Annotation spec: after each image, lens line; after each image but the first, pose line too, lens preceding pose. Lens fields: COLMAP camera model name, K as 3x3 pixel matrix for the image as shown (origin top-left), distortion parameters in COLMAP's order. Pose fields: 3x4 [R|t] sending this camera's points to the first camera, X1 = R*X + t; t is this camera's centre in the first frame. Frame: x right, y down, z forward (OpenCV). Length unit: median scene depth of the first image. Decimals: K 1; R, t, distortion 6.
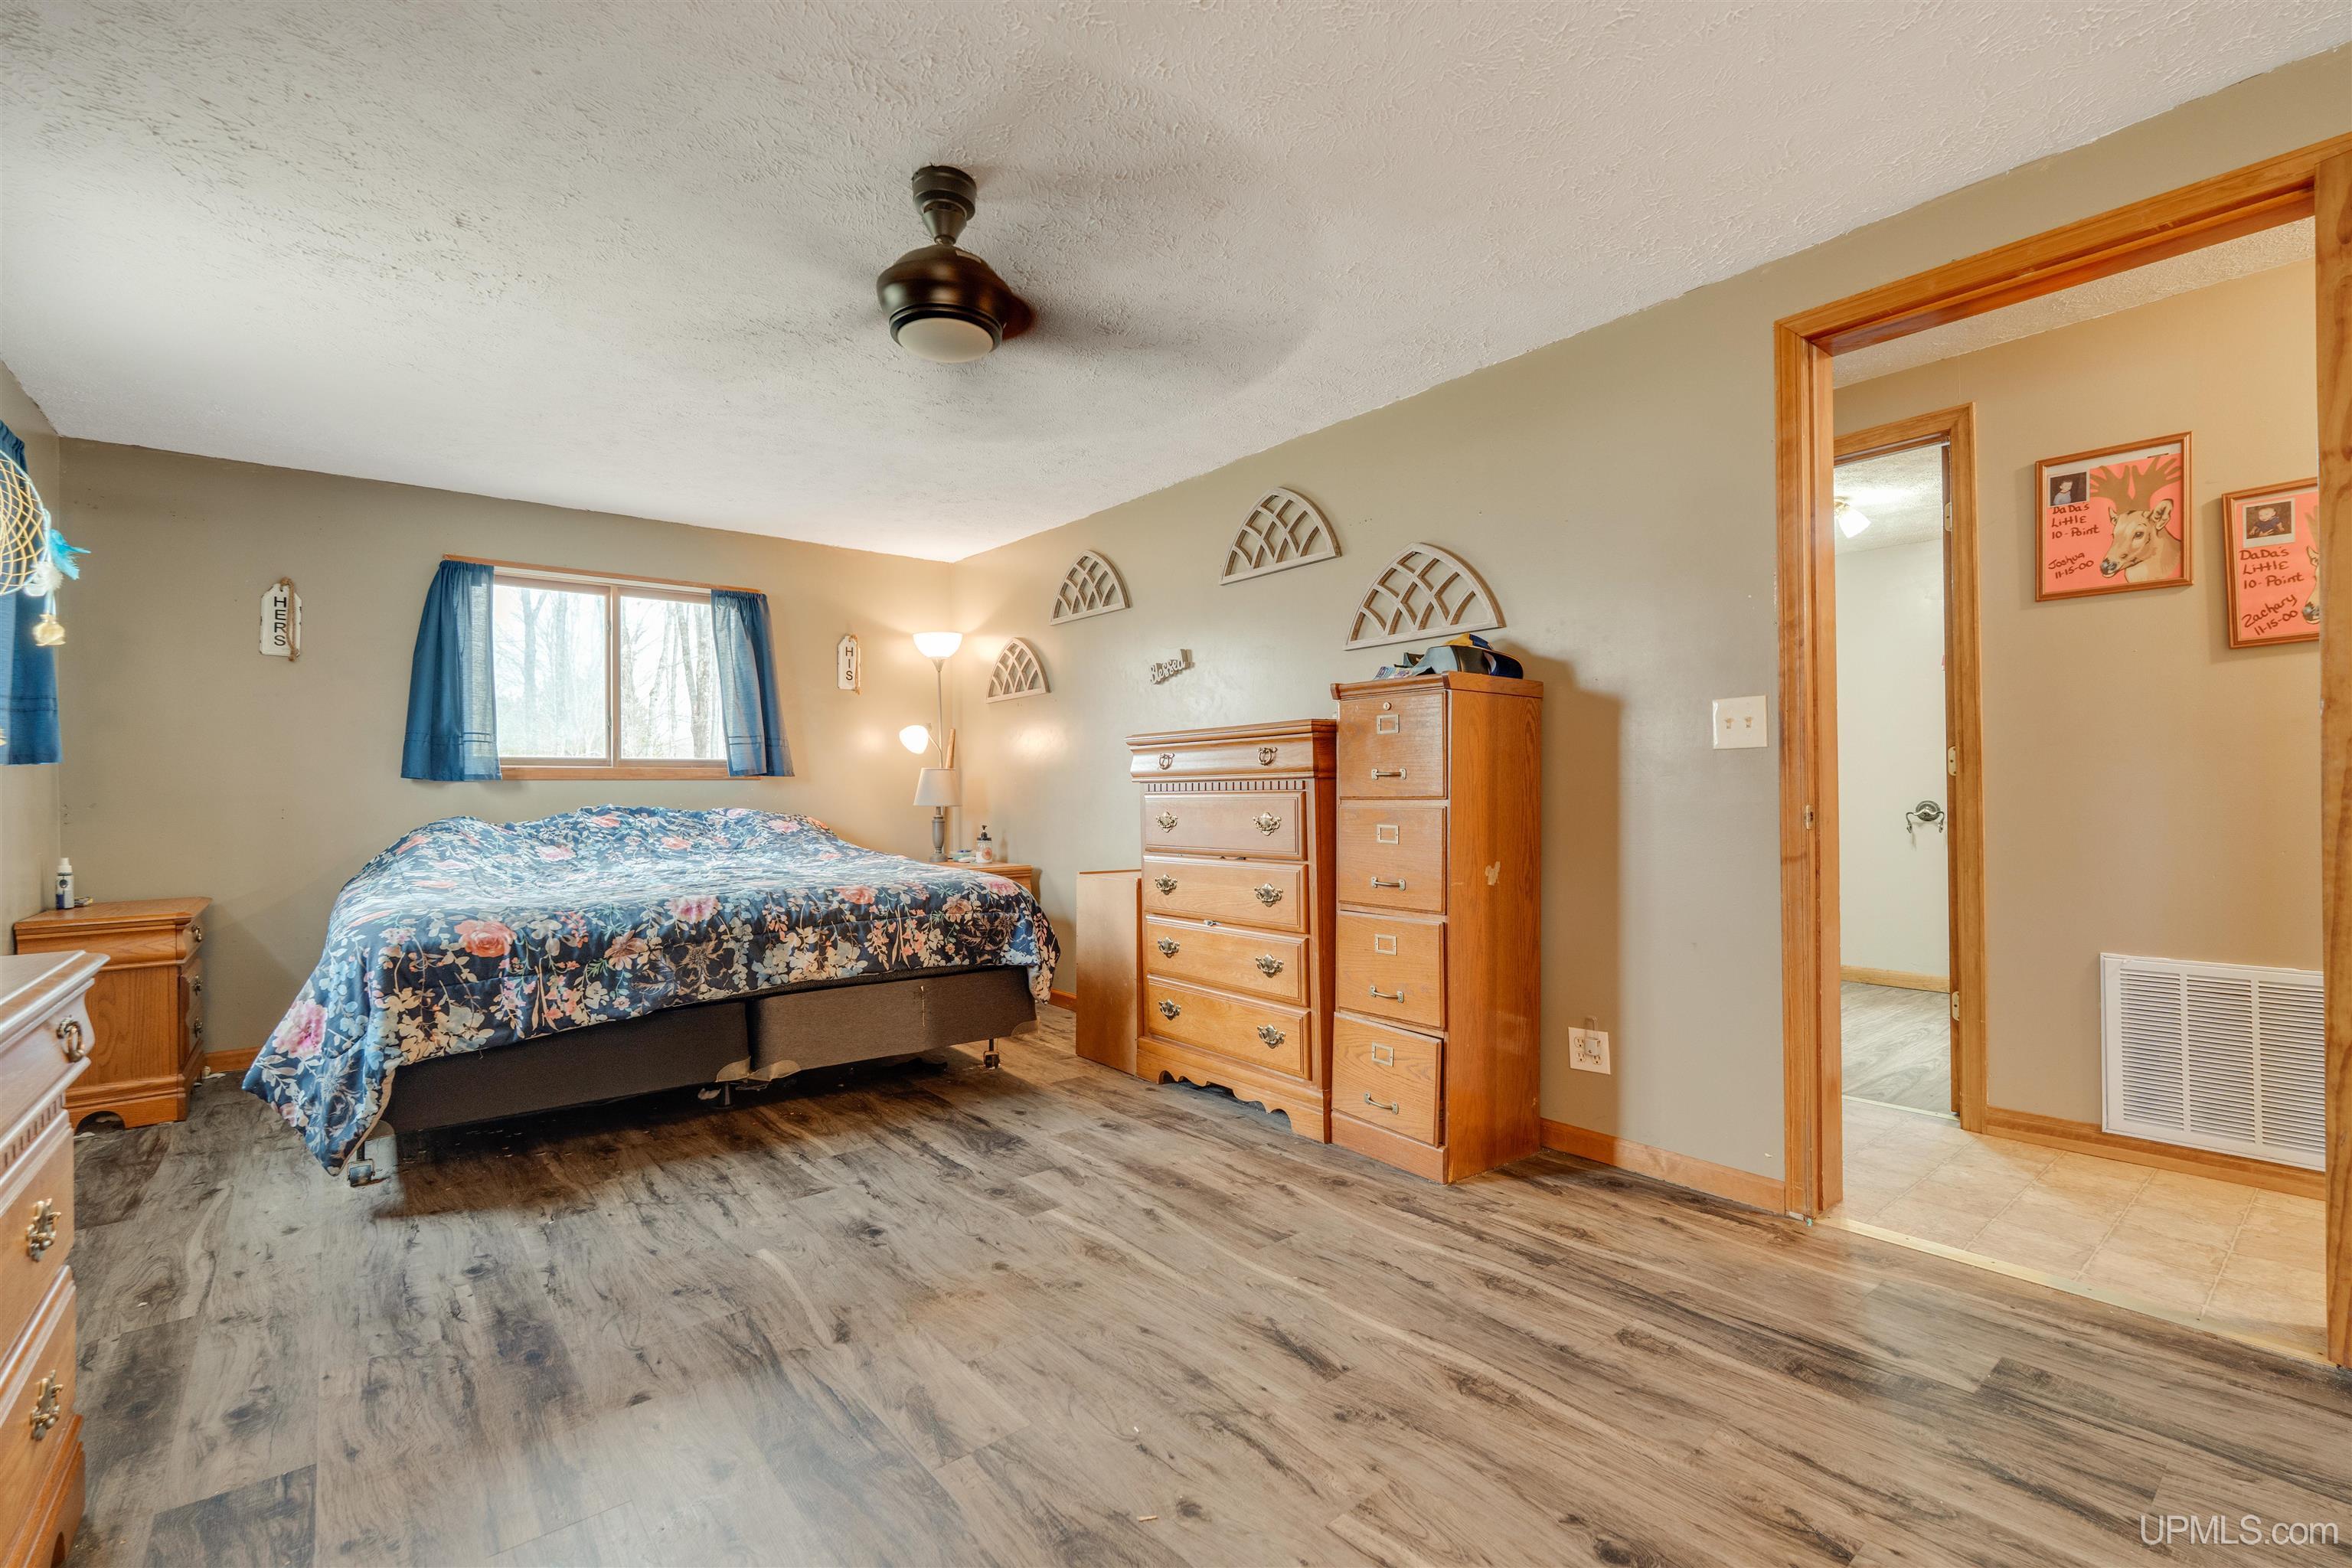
lens RADIAL K [[1035.5, 0, 1166.8], [0, 1035.5, 785.2], [0, 0, 1]] dist [-0.006313, 0.001373]
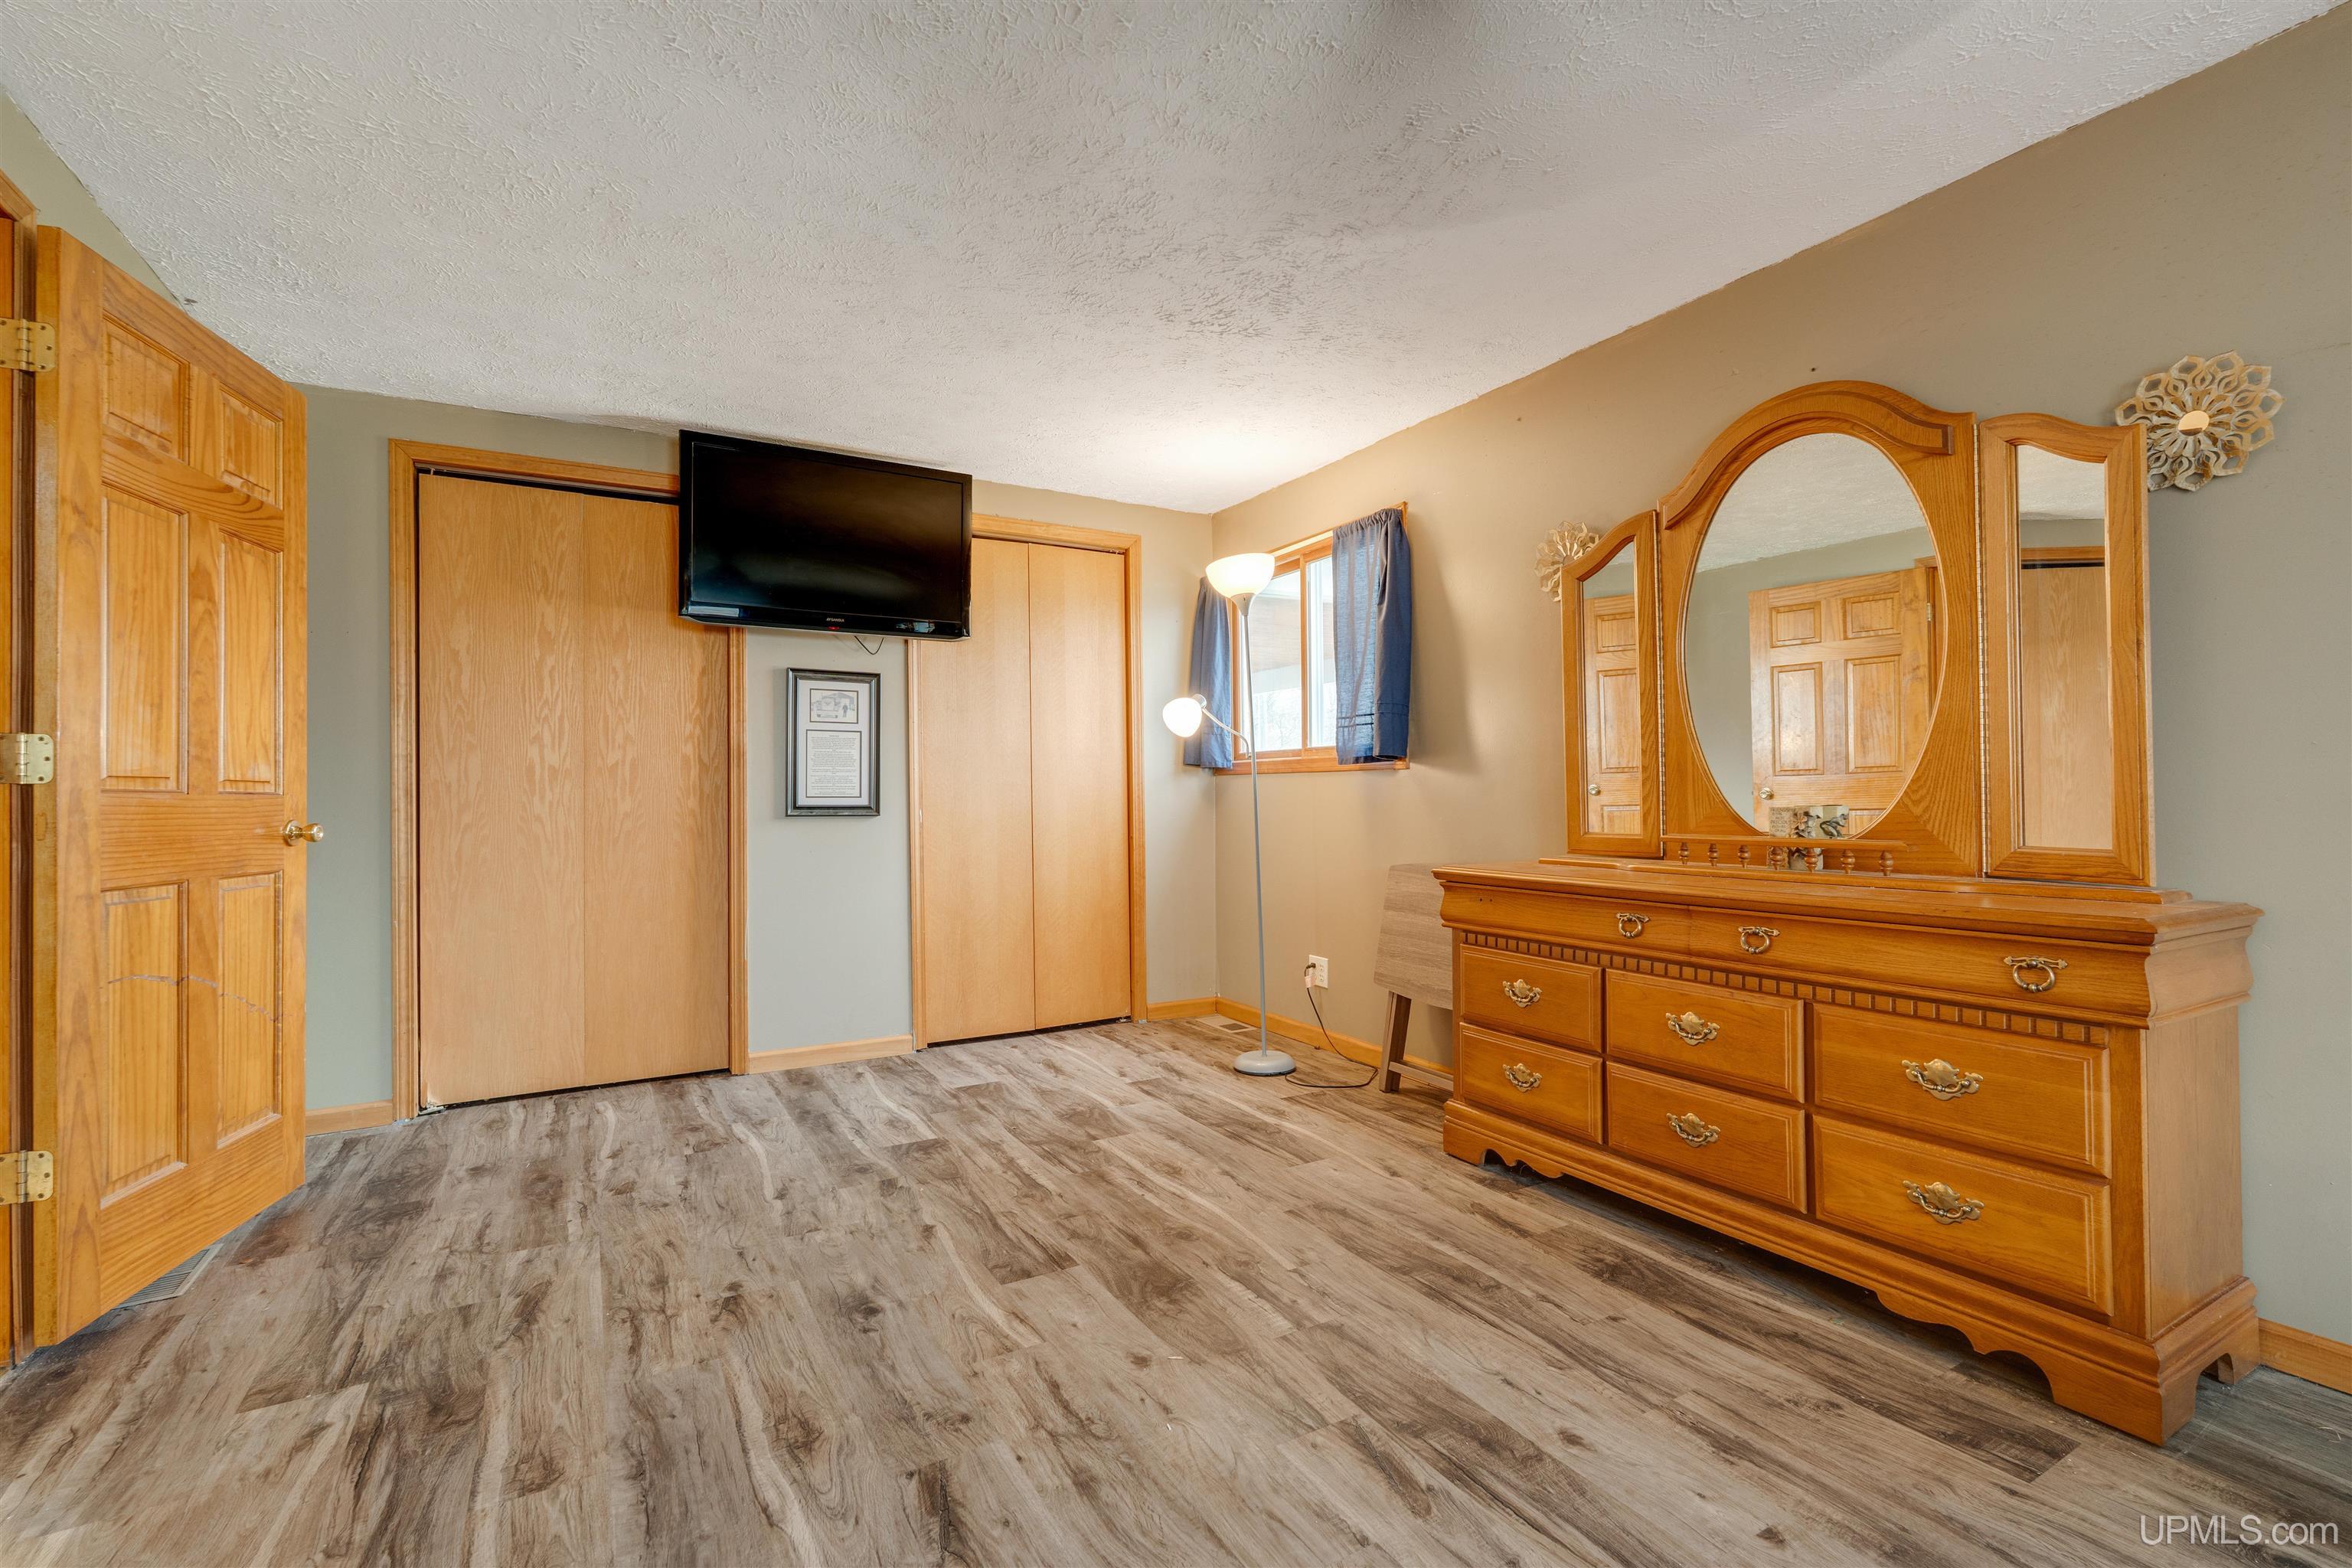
lens RADIAL K [[1035.5, 0, 1182.3], [0, 1035.5, 786.0], [0, 0, 1]] dist [-0.006313, 0.001373]
pose [[-0.989058, 0.019448, 0.146241, -0.123154], [0.017516, 0.999742, -0.014487, 0.011169], [-0.146484, -0.011767, -0.989143, 1.224880]]
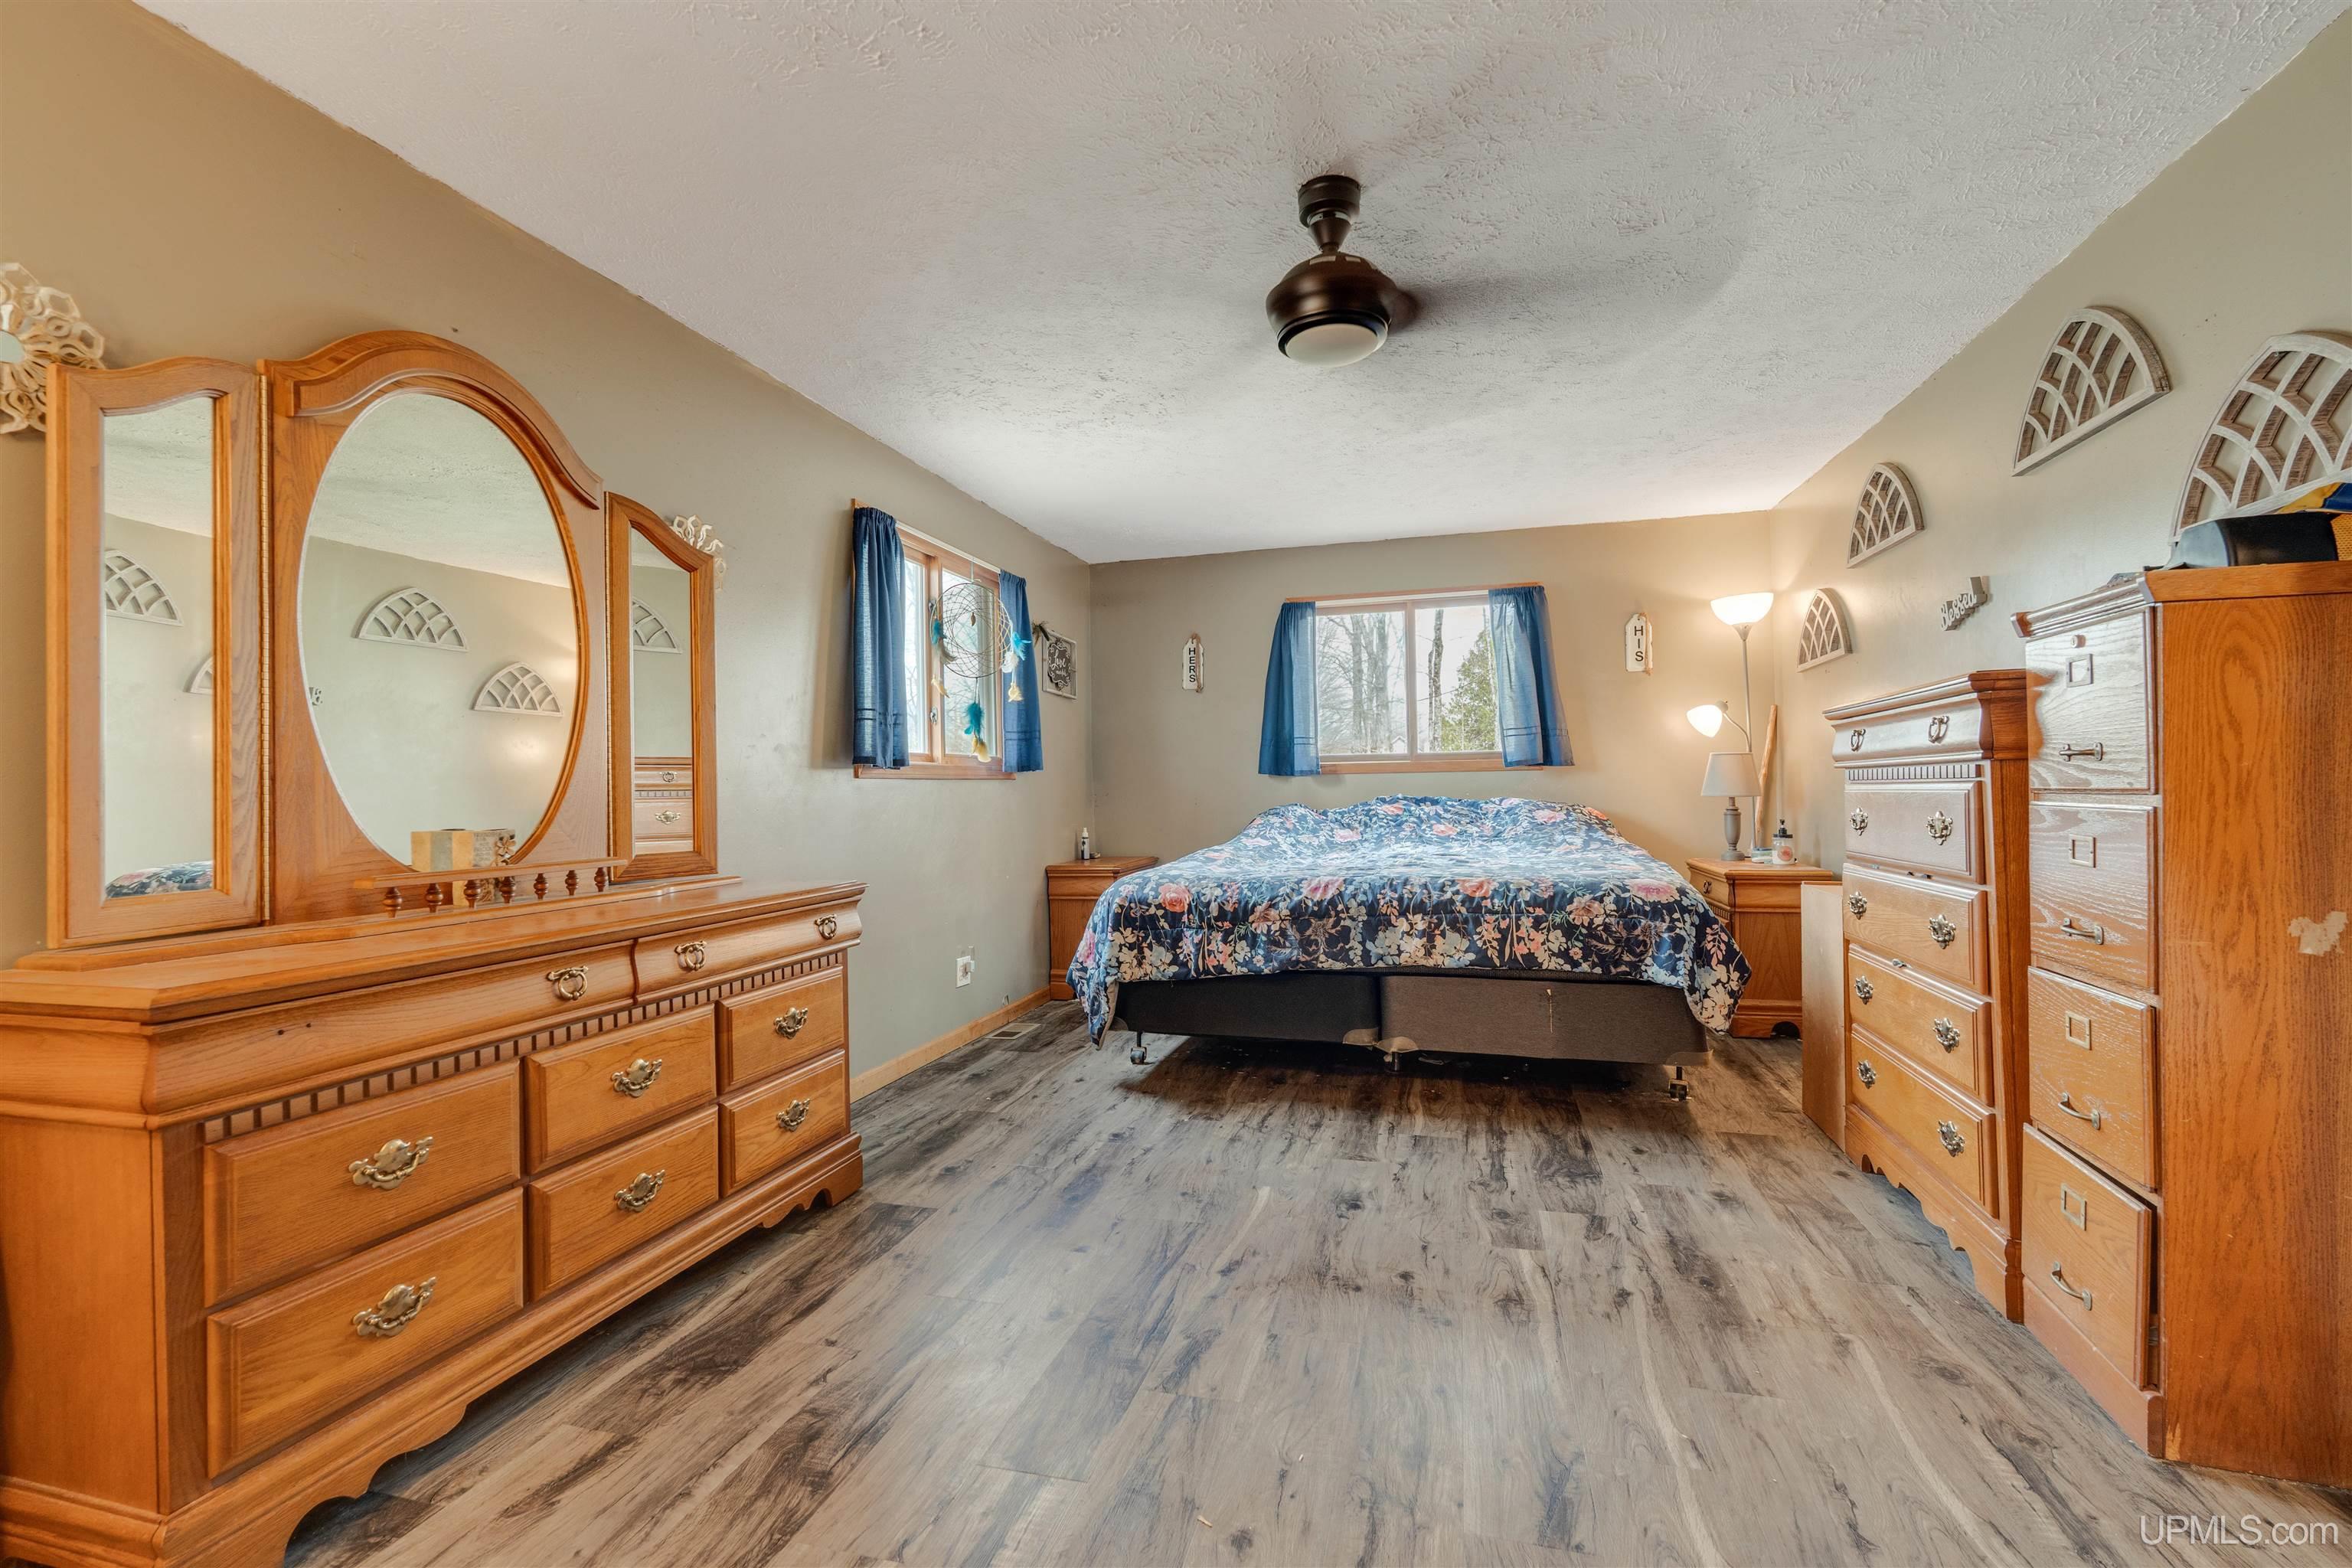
lens RADIAL K [[1035.5, 0, 1164.3], [0, 1035.5, 781.1], [0, 0, 1]] dist [-0.006313, 0.001373]
pose [[0.578435, -0.008260, -0.815687, 0.420074], [0.017525, 0.999844, 0.002303, -0.005158], [0.815540, -0.015628, 0.578489, 0.216175]]
